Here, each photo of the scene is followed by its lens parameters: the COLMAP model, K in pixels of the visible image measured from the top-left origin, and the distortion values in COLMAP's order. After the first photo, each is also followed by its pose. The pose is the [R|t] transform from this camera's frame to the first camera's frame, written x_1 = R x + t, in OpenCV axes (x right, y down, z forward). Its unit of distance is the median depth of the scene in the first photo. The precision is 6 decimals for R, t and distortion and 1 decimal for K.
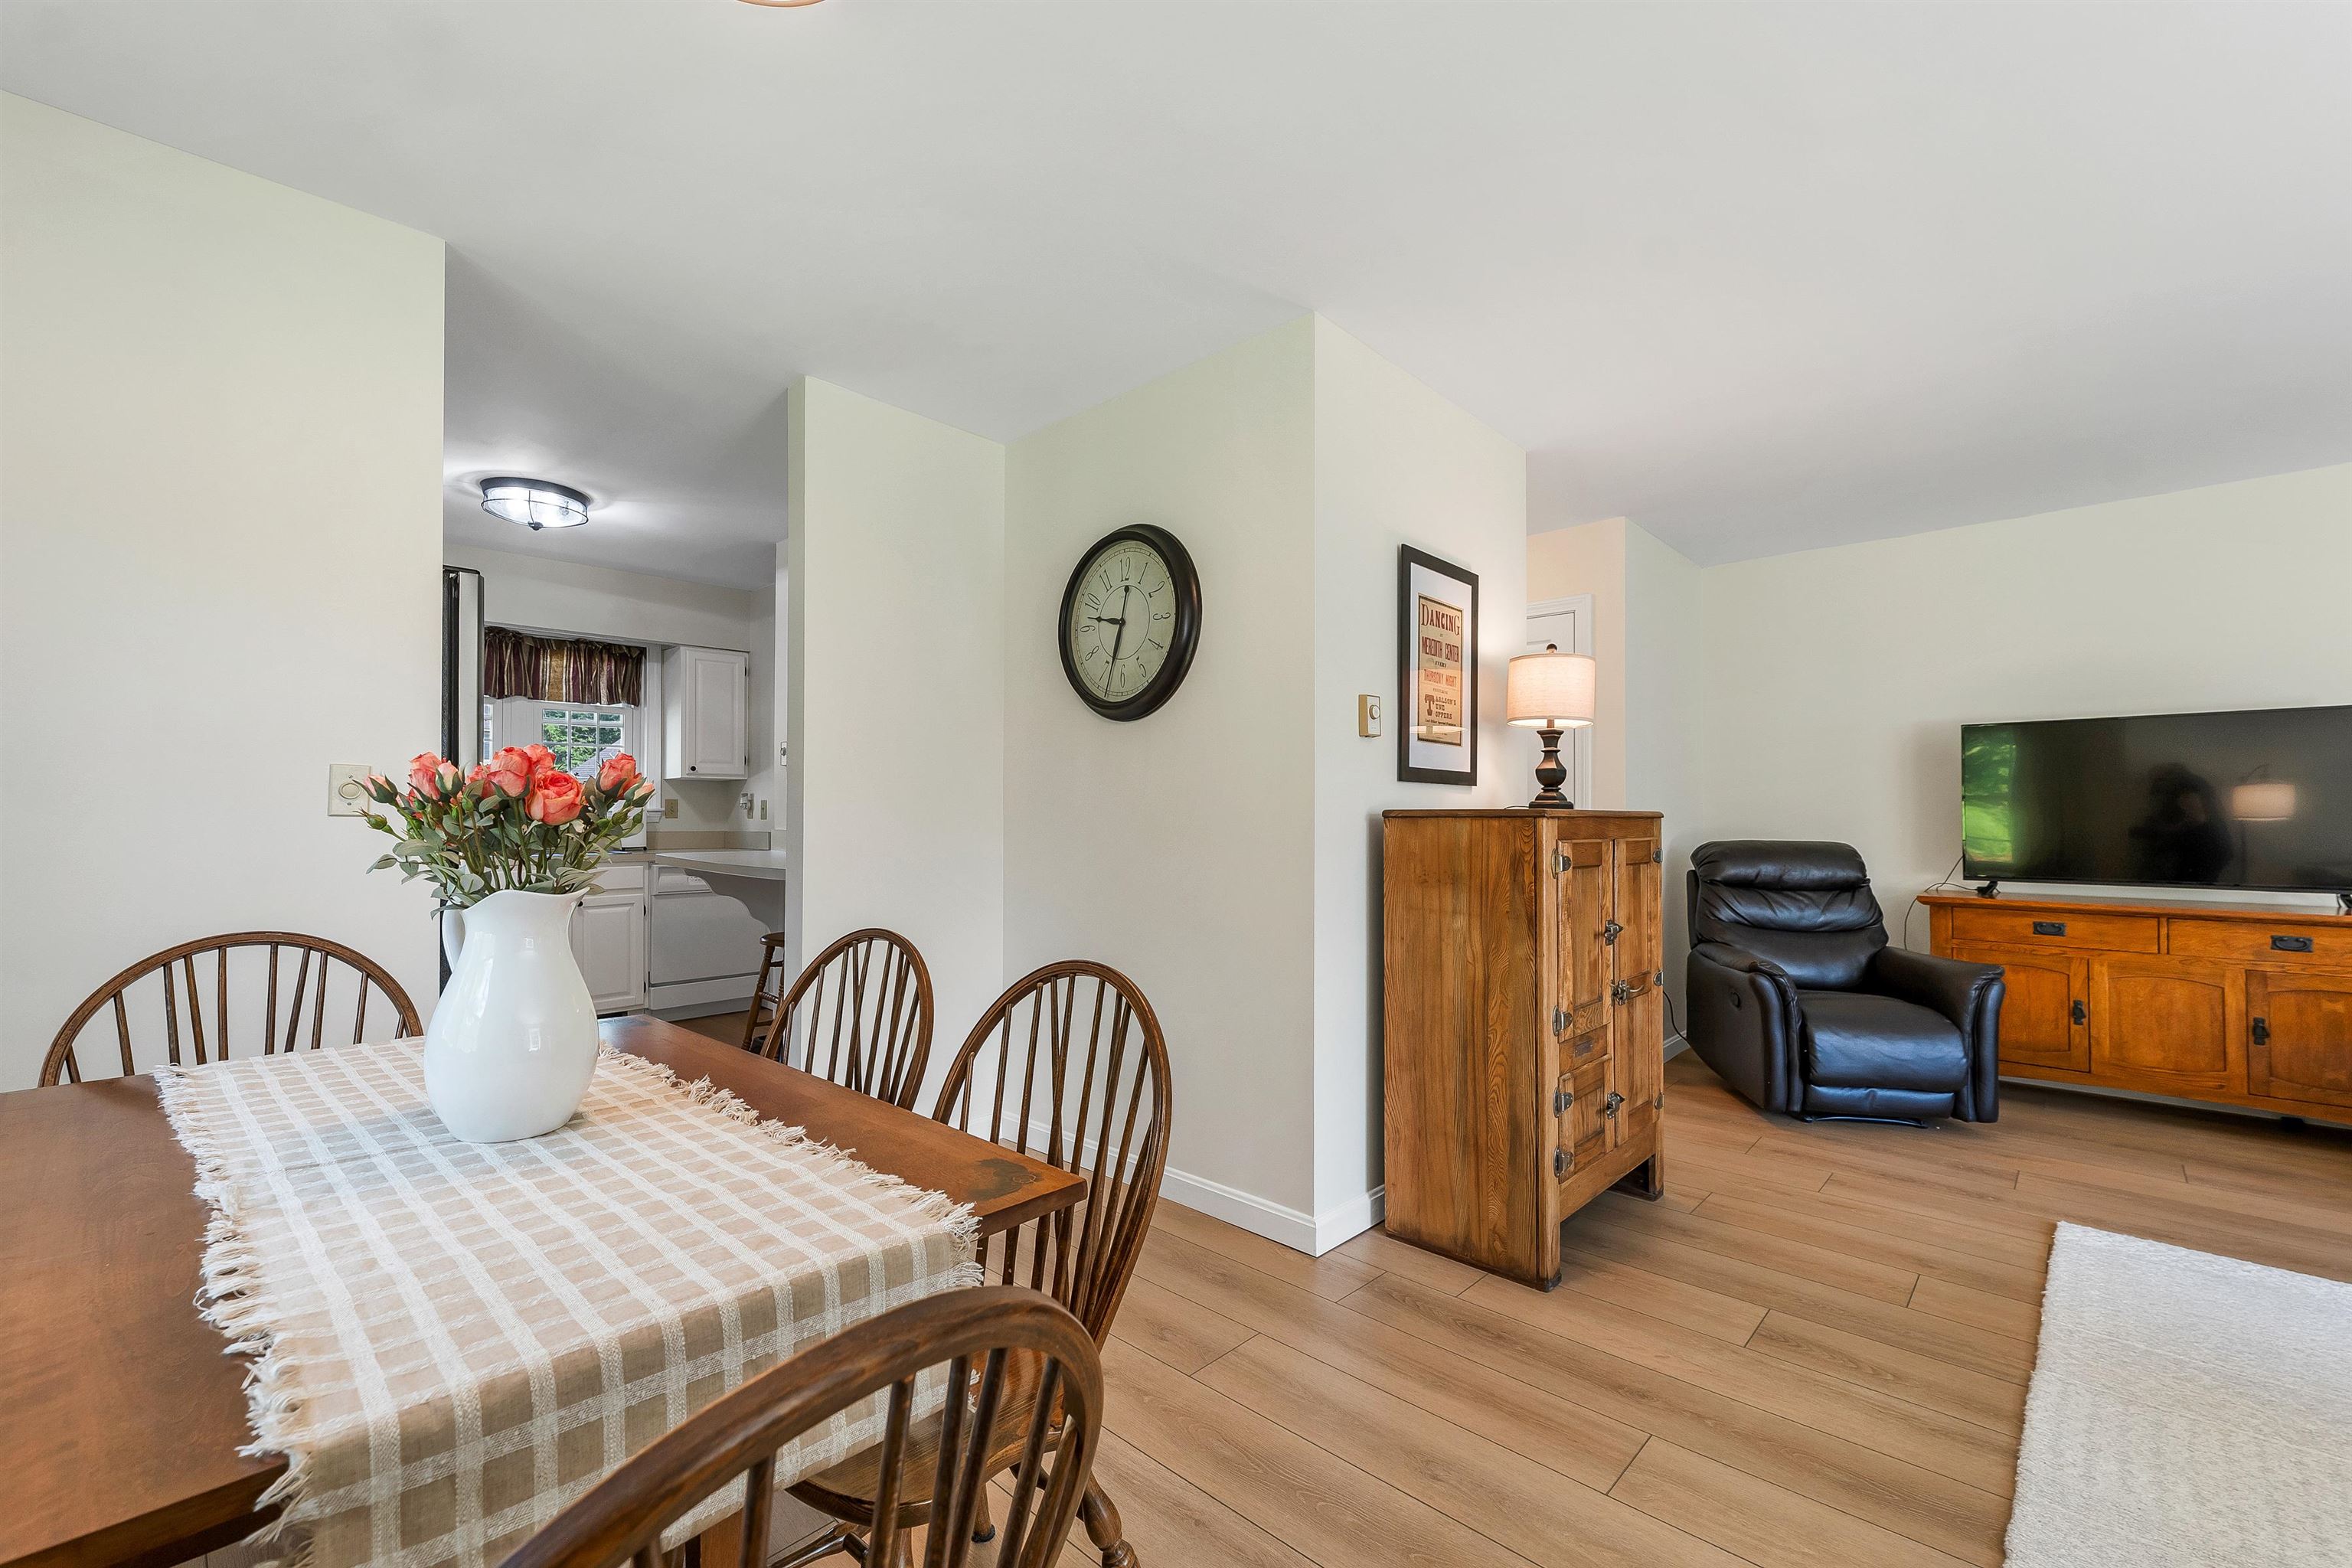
lens RADIAL K [[977.4, 0, 1158.4], [0, 977.4, 798.7], [0, 0, 1]] dist [0.000328, 0.000969]
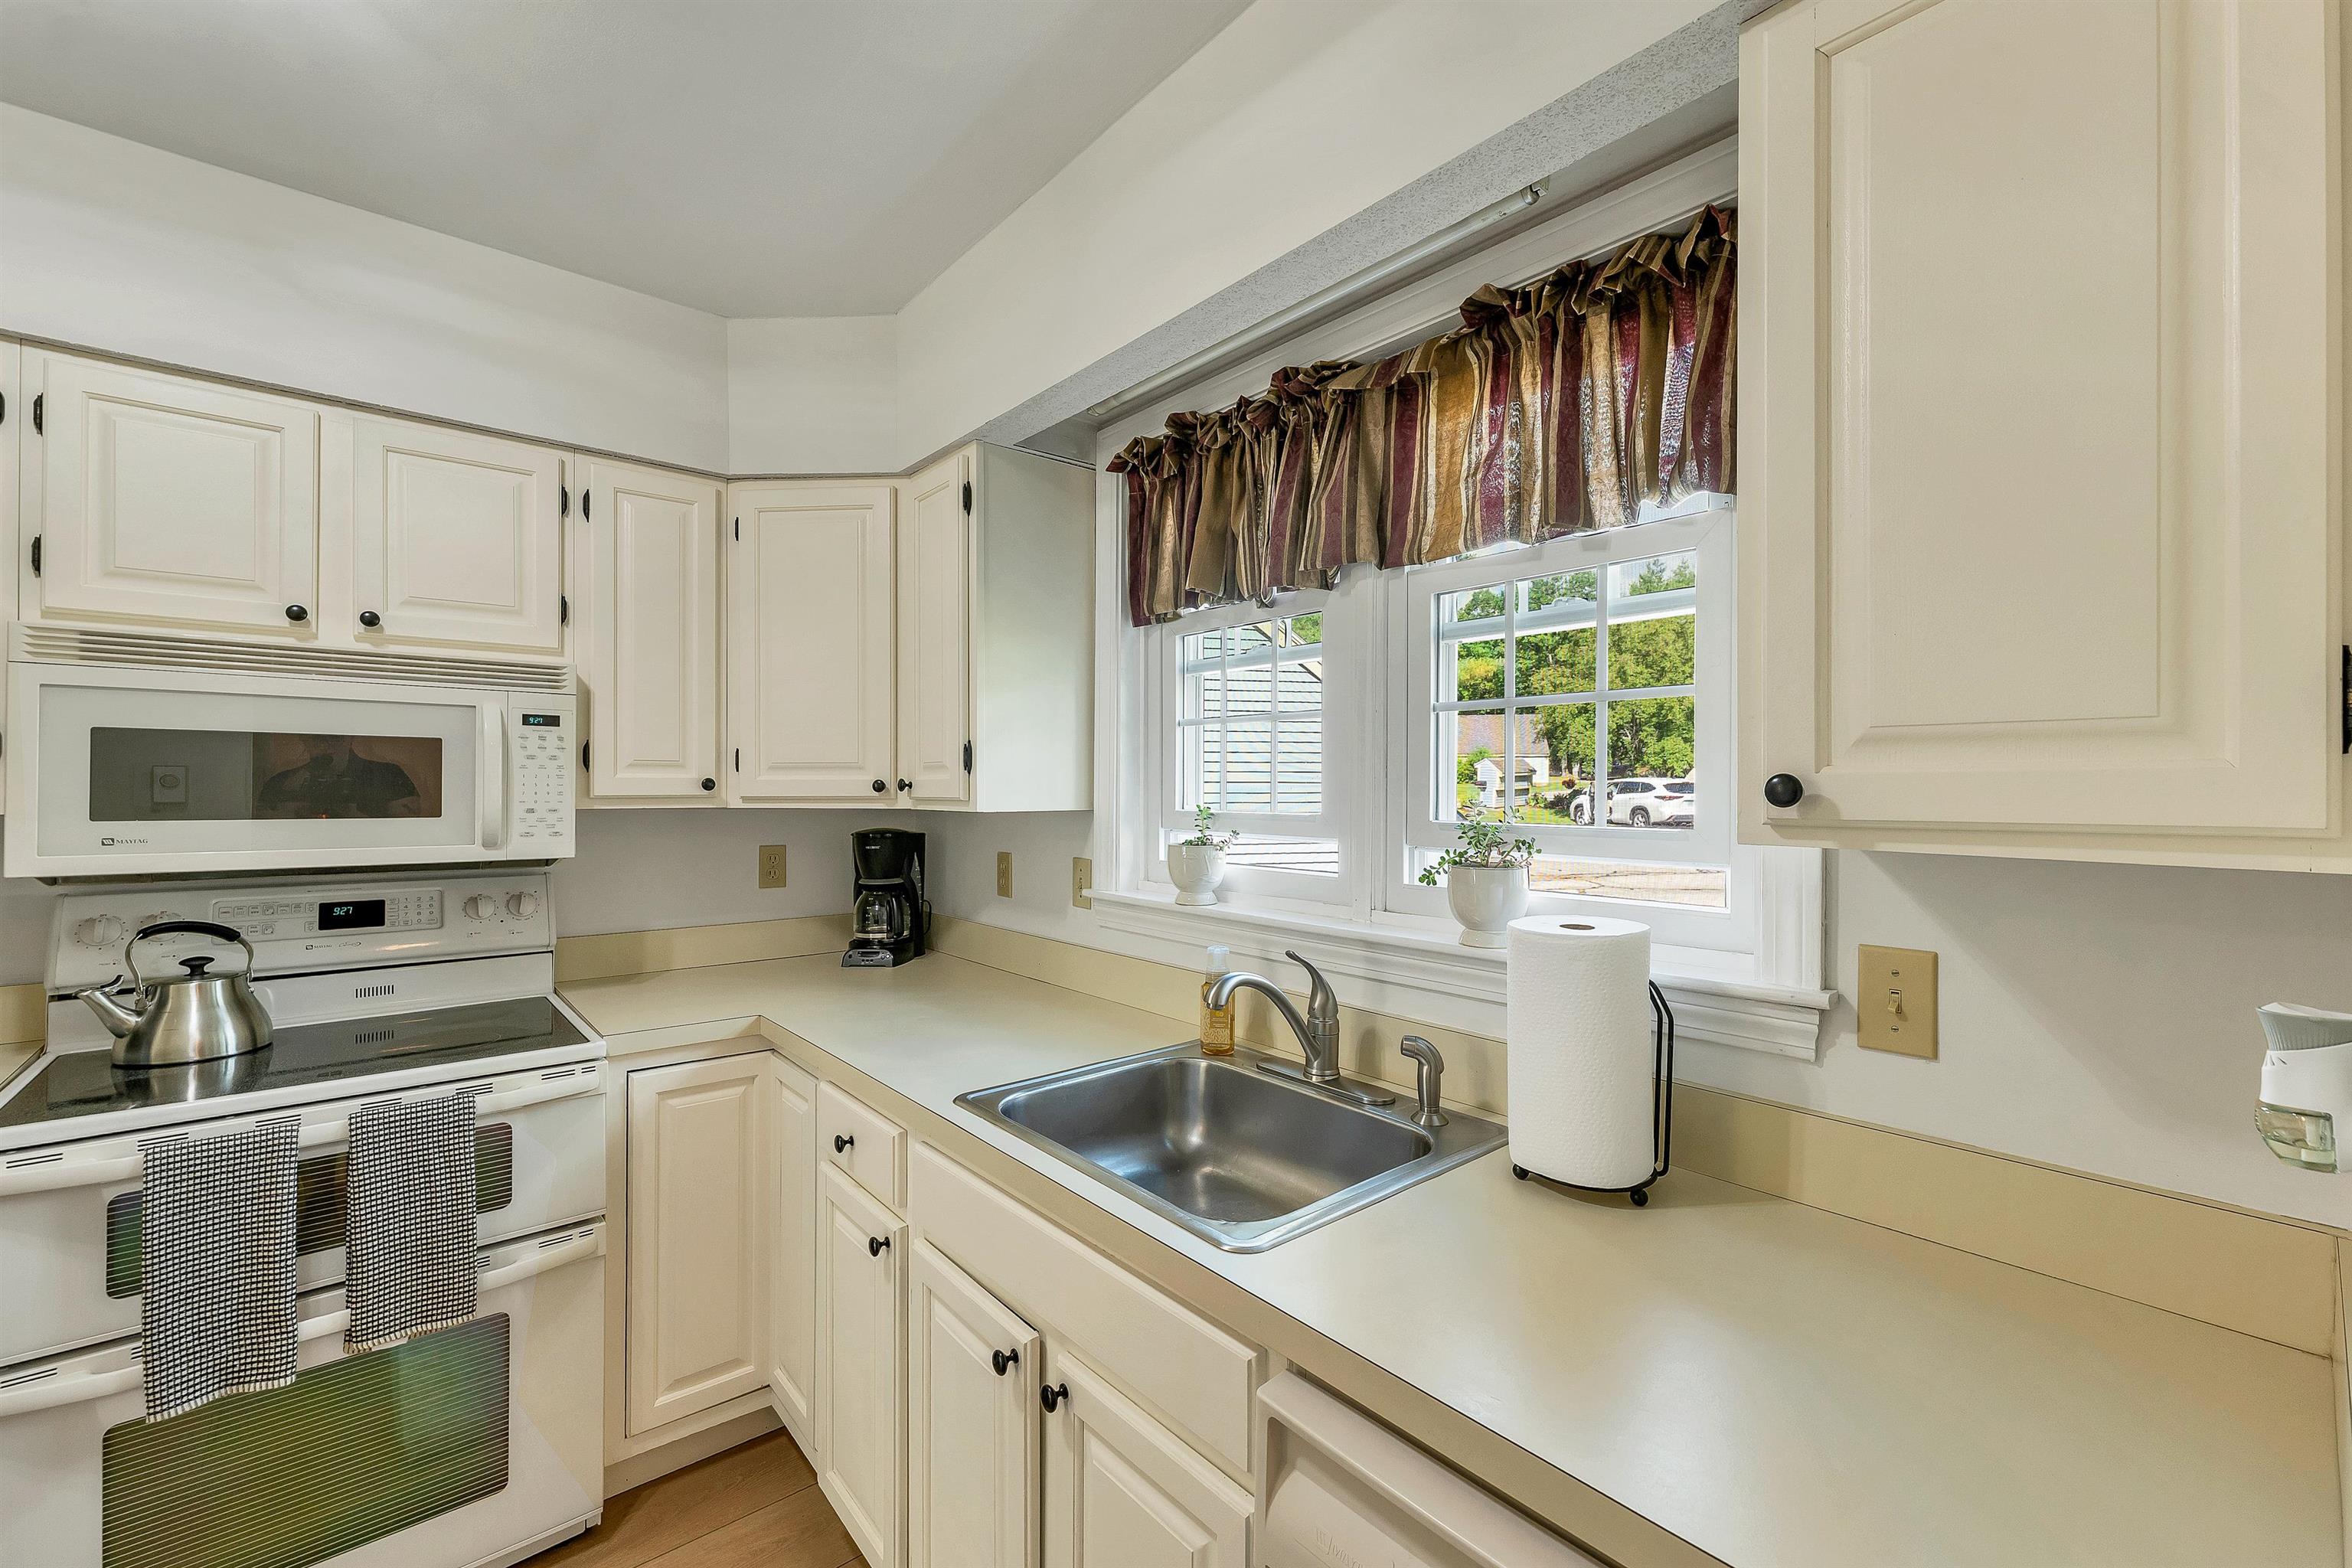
lens RADIAL K [[977.4, 0, 1172.3], [0, 977.4, 790.1], [0, 0, 1]] dist [0.000328, 0.000969]
pose [[-0.092833, 0.003331, -0.995676, -0.507463], [0.010055, 0.999947, 0.002408, -0.051839], [0.995631, -0.009788, -0.092862, 1.473871]]
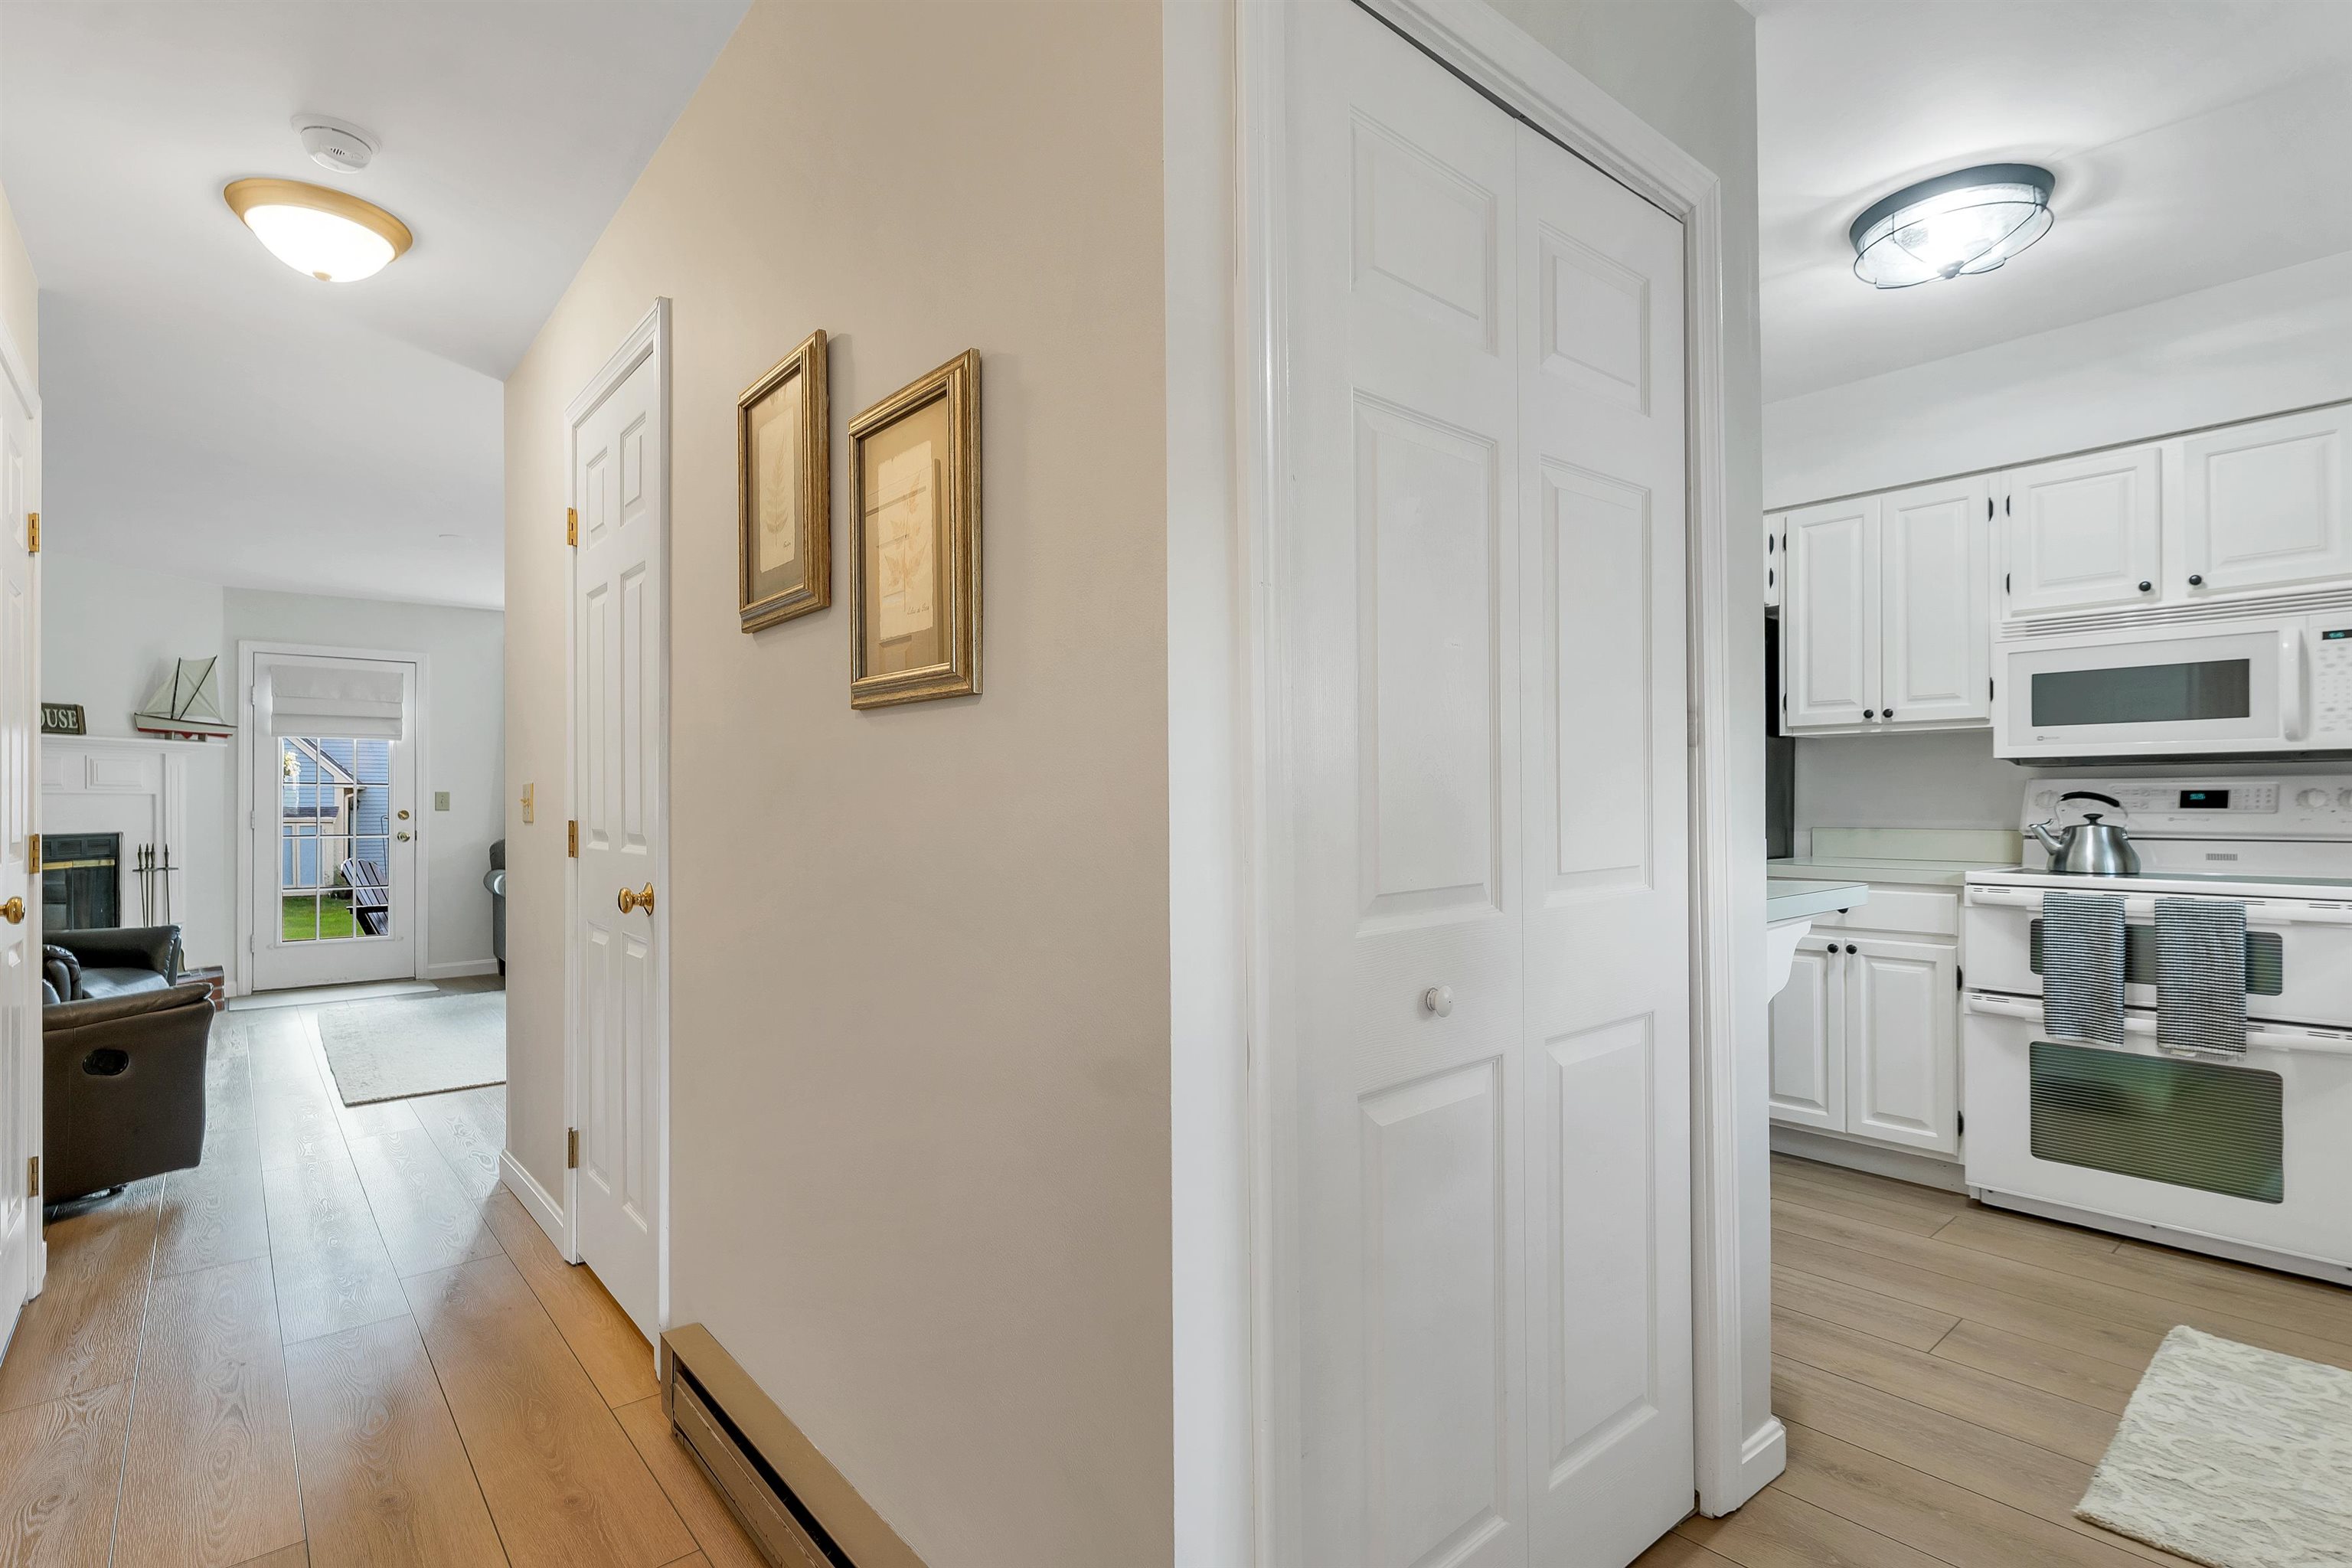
lens RADIAL K [[1105.1, 0, 1169.7], [0, 1105.1, 796.5], [0, 0, 1]] dist [-0.001982, -0.002218]
pose [[-0.994691, 0.006935, 0.102671, -0.303727], [0.004838, 0.999775, -0.020655, 0.029563], [-0.102791, -0.020049, -0.994501, 1.898326]]
